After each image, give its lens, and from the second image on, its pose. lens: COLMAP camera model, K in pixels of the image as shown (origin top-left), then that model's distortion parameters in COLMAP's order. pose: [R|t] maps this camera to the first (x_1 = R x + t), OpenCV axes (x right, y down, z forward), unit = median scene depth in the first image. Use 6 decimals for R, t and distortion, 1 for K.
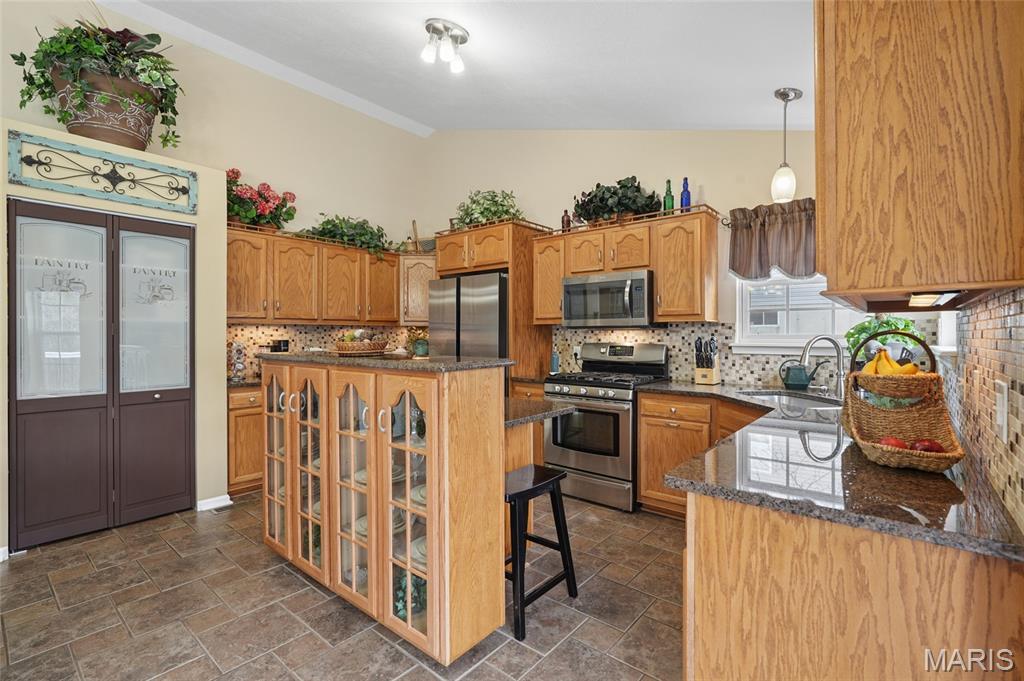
lens RADIAL K [[461.0, 0, 514.5], [0, 461.0, 335.4], [0, 0, 1]] dist [-0.001872, 0.000261]
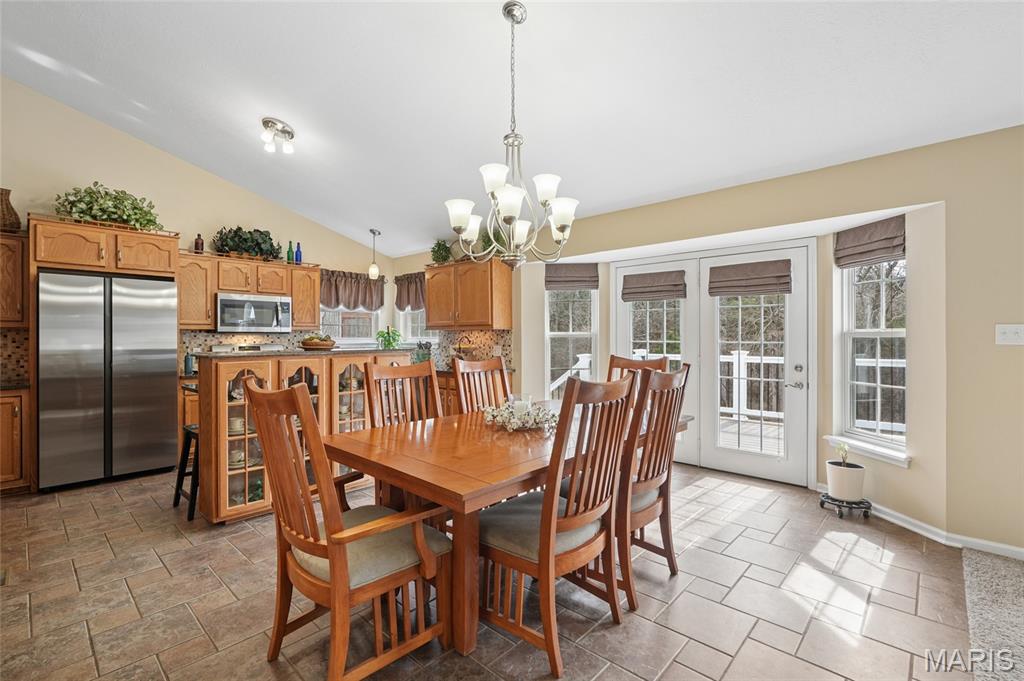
lens RADIAL K [[459.7, 0, 509.5], [0, 459.7, 337.0], [0, 0, 1]] dist [-0.001257, 0.003767]
pose [[0.055854, -0.000826, 0.998439, -1.246427], [0.004010, 0.999992, 0.000603, -0.002345], [-0.998431, 0.003970, 0.055856, 0.154251]]
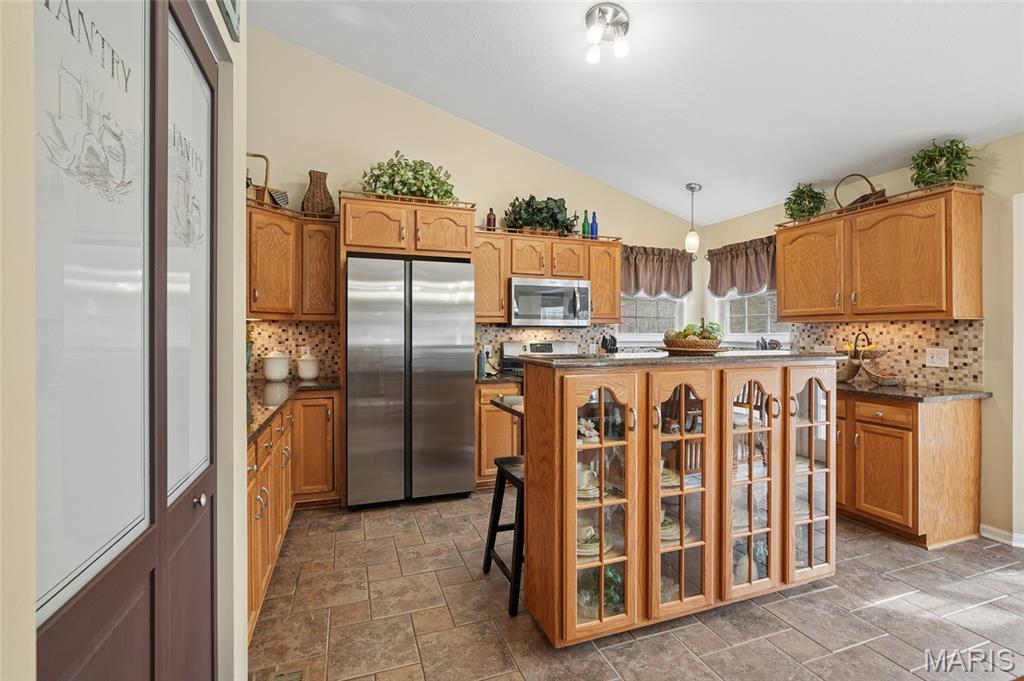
lens RADIAL K [[461.0, 0, 514.5], [0, 461.0, 335.4], [0, 0, 1]] dist [-0.001872, 0.000261]
pose [[0.502328, -0.003862, 0.864668, -0.872726], [0.000792, 0.999992, 0.004006, -0.001279], [-0.864677, -0.001327, 0.502327, 0.546783]]
